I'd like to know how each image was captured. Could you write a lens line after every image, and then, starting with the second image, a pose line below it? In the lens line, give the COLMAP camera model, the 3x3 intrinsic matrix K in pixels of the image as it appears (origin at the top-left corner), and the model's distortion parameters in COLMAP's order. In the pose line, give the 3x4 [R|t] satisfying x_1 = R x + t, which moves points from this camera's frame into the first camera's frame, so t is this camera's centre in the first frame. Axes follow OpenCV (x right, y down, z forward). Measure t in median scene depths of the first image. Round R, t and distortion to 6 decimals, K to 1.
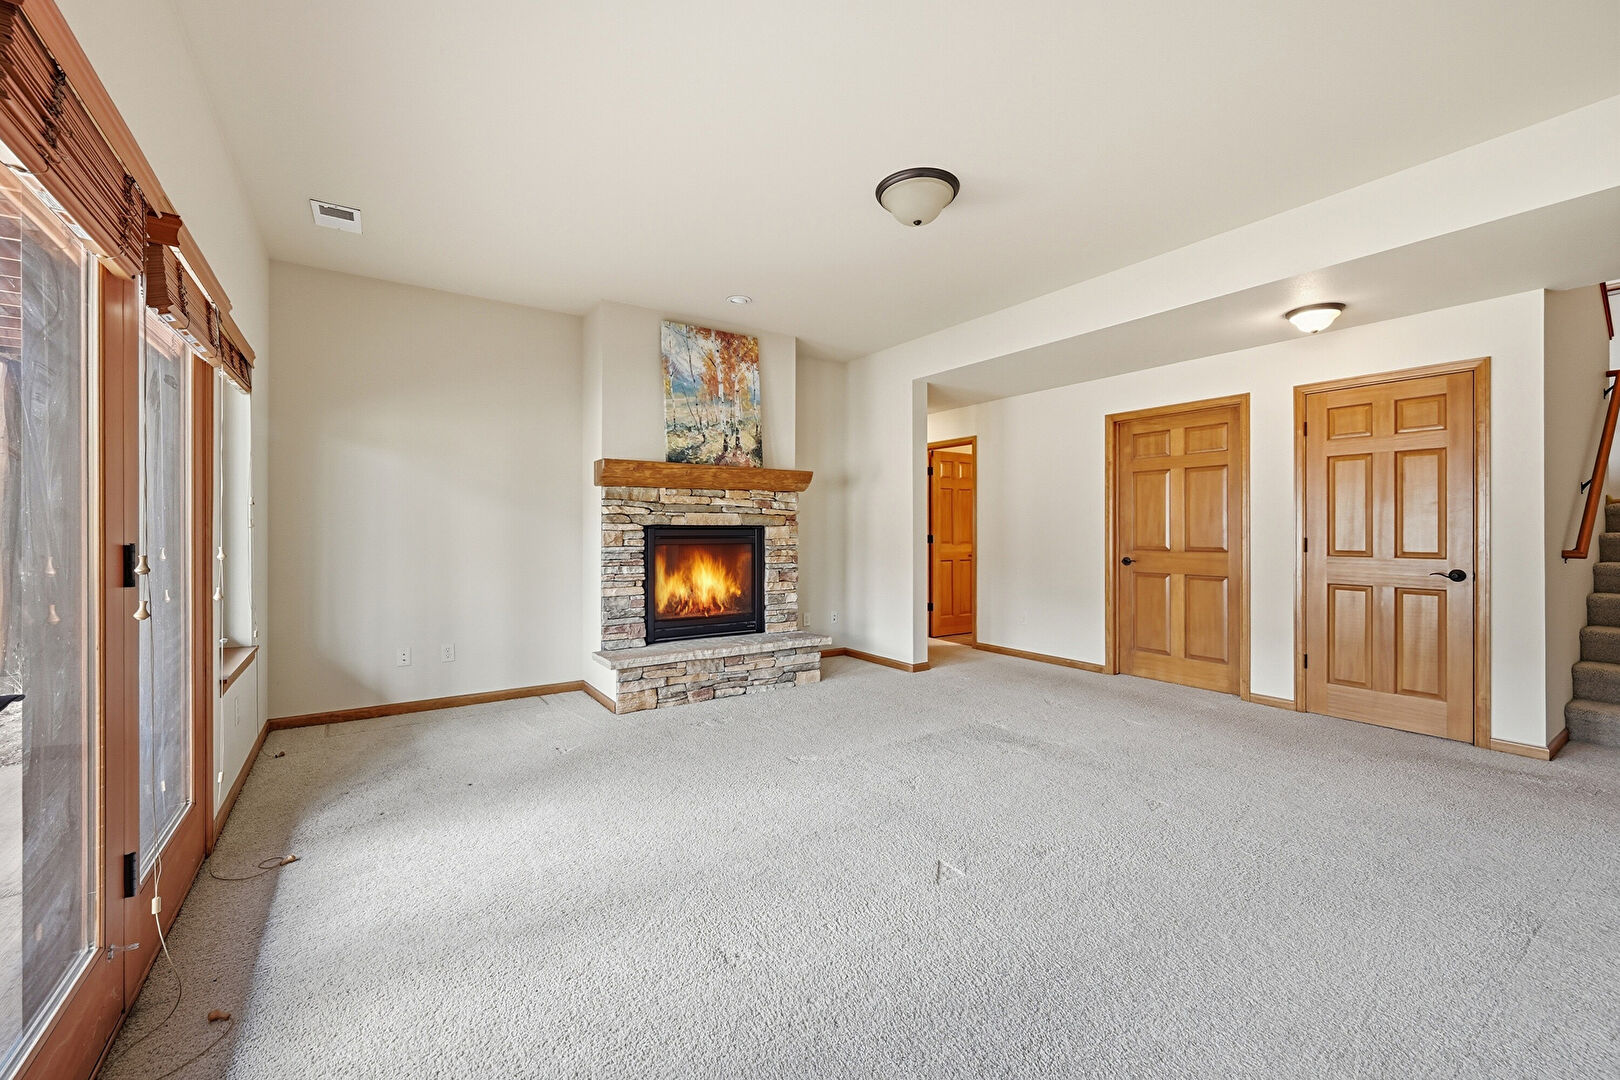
lens RADIAL K [[656.0, 0, 799.9], [0, 656.0, 532.1], [0, 0, 1]] dist [-0.001426, -0.000127]
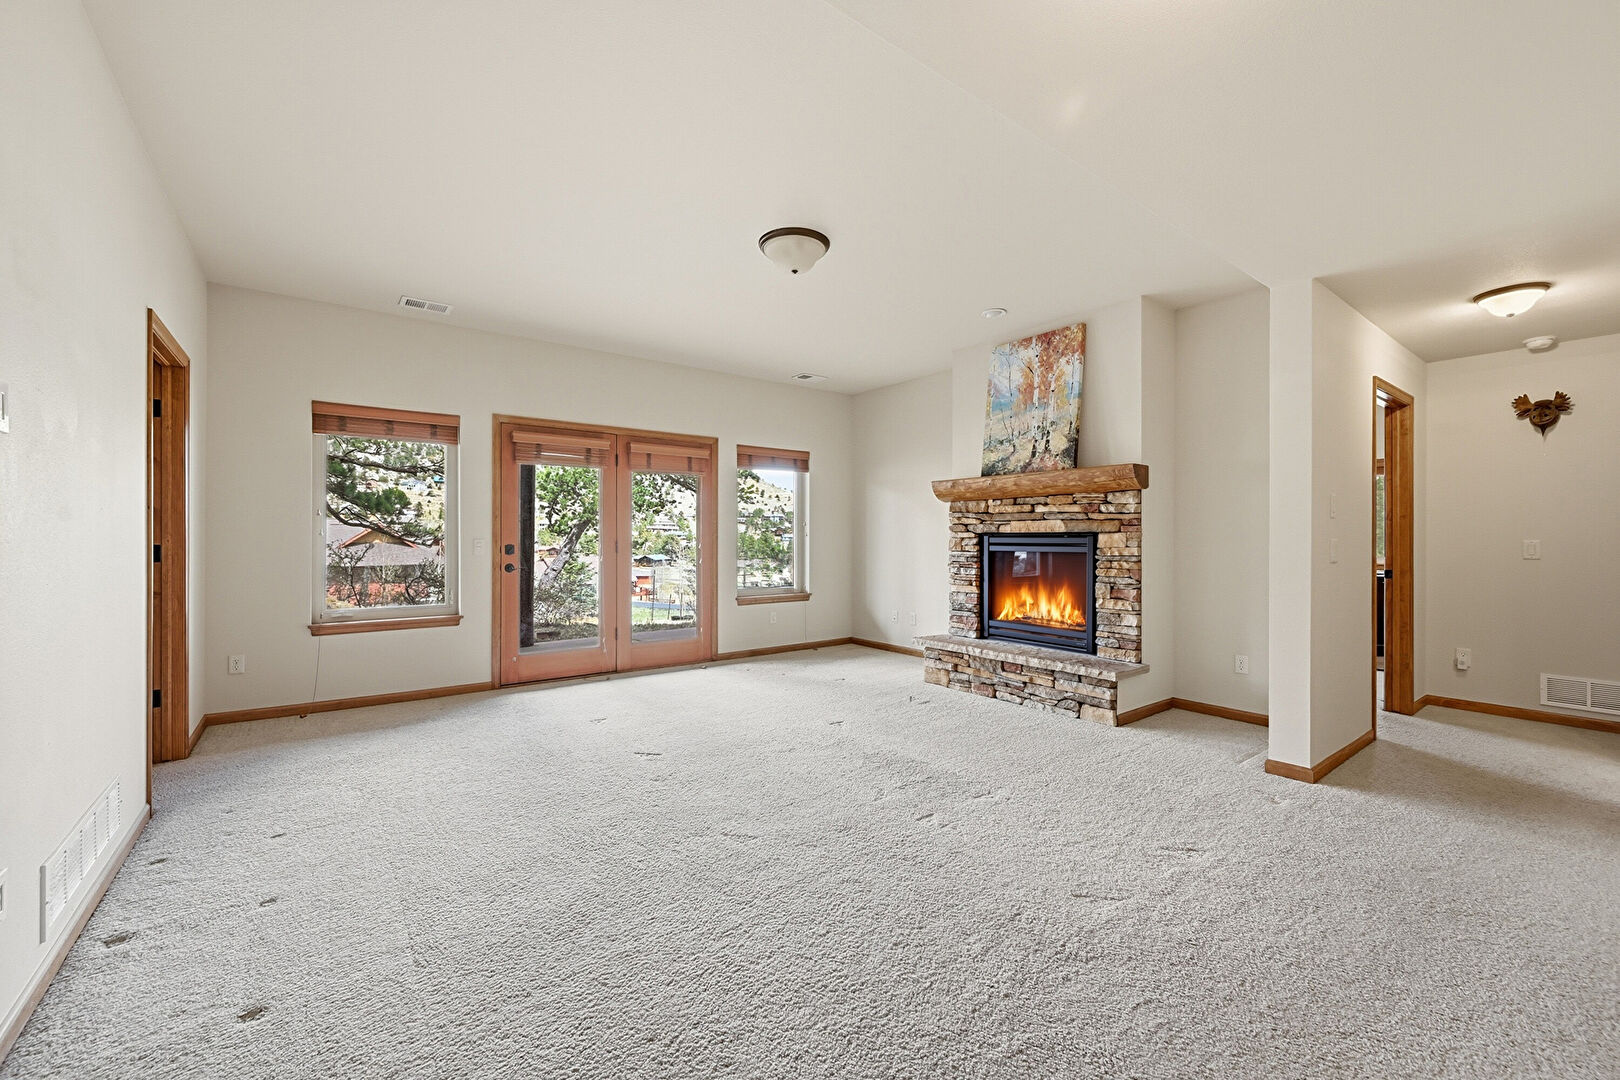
lens RADIAL K [[643.9, 0, 804.3], [0, 643.9, 535.7], [0, 0, 1]] dist [-0.001787, -0.000597]
pose [[0.051929, -0.001859, -0.998649, 0.839849], [-0.002929, 0.999994, -0.002014, -0.002858], [0.998646, 0.003029, 0.051923, 0.612913]]
